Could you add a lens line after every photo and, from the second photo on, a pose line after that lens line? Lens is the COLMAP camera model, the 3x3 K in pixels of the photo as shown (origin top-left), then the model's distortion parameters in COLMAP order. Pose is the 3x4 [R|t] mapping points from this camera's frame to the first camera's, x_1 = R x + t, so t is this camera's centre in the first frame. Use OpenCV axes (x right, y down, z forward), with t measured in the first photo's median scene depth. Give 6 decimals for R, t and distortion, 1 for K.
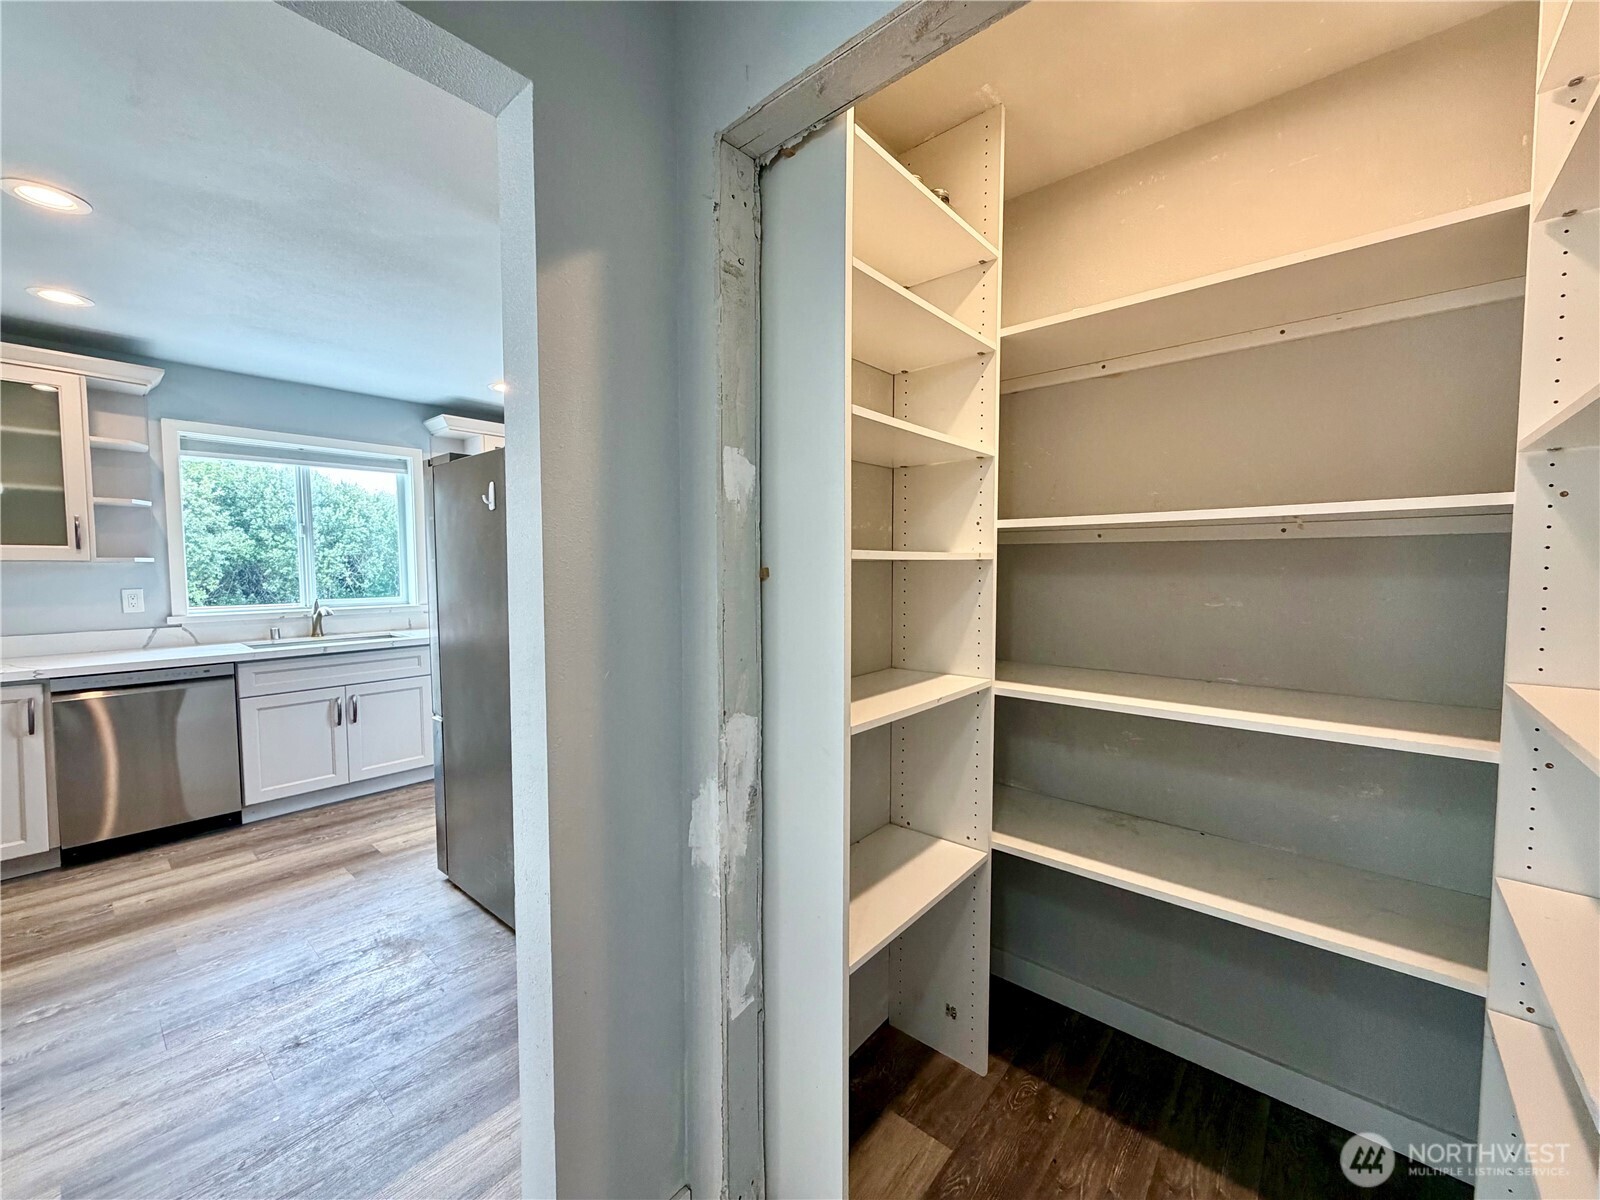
lens RADIAL K [[638.7, 0, 797.4], [0, 638.7, 599.8], [0, 0, 1]] dist [0.000822, -0.000403]
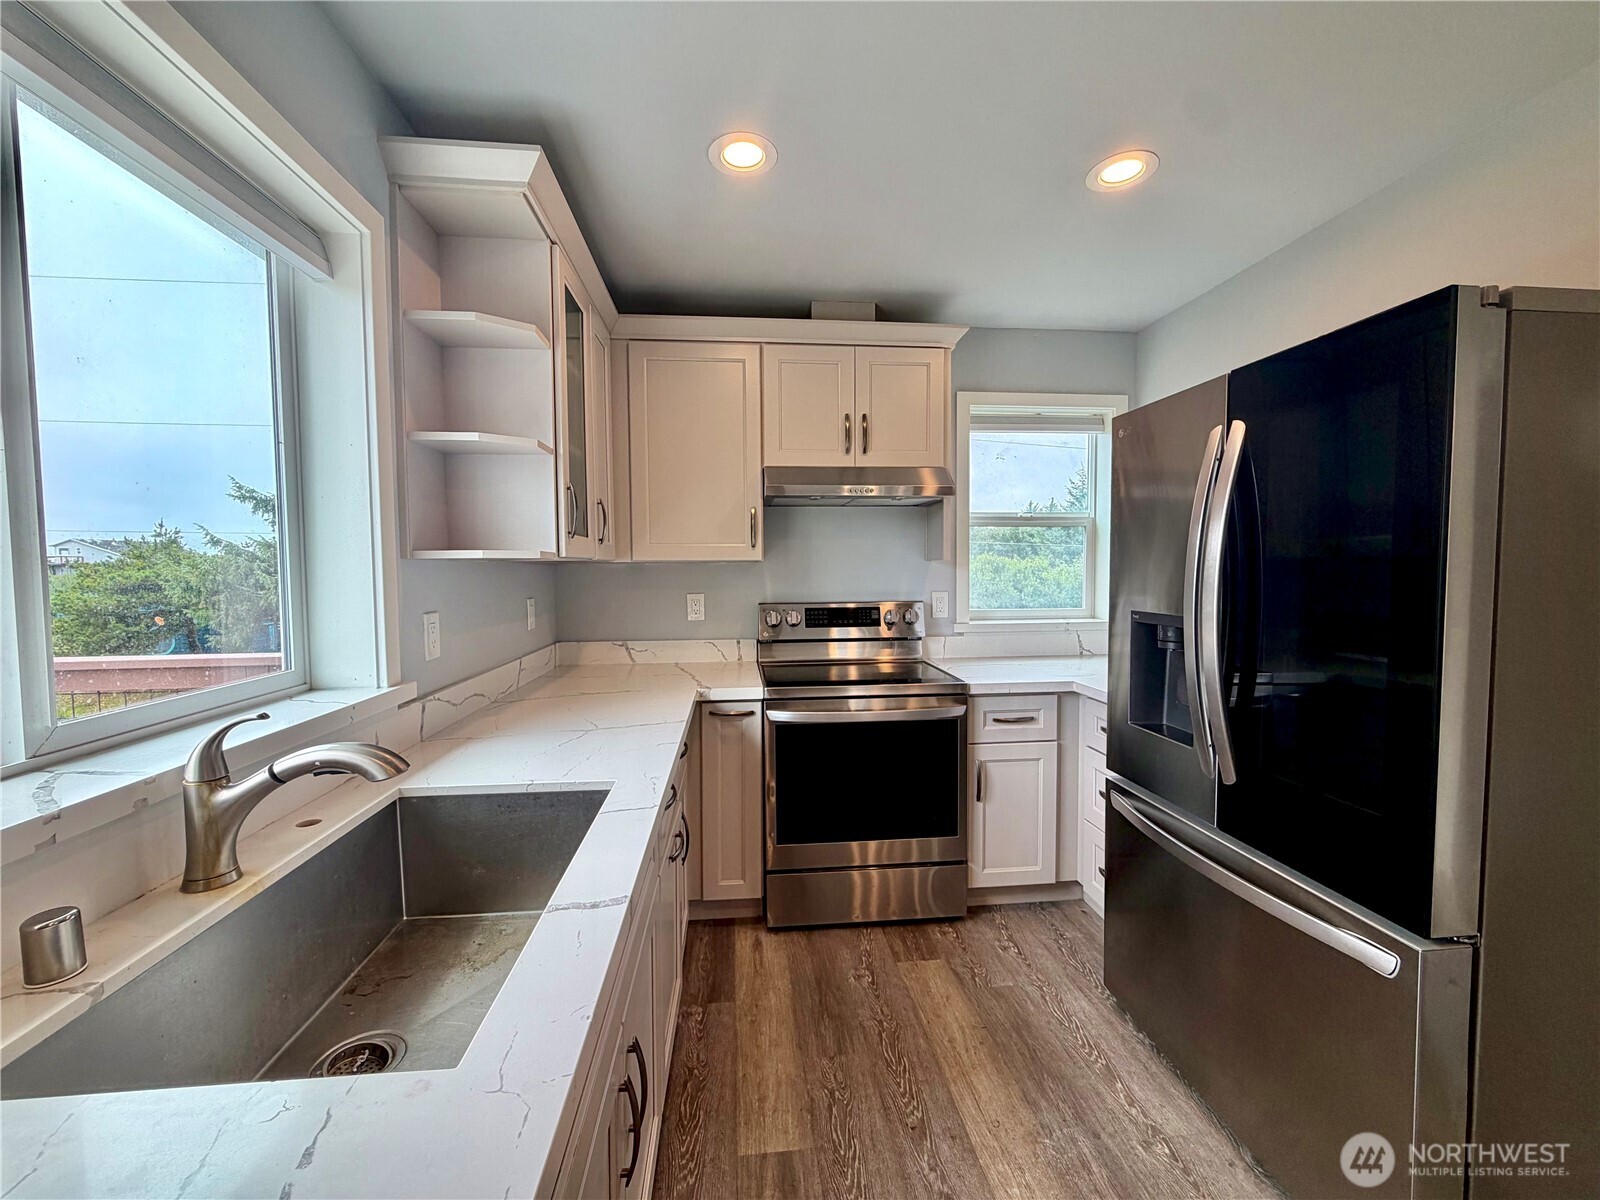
lens RADIAL K [[638.7, 0, 800.4], [0, 638.7, 598.9], [0, 0, 1]] dist [0.000822, -0.000403]
pose [[0.686759, -0.035023, 0.726041, -0.876093], [0.042010, 0.999081, 0.008456, -0.039893], [-0.725670, 0.024694, 0.687600, 0.789792]]
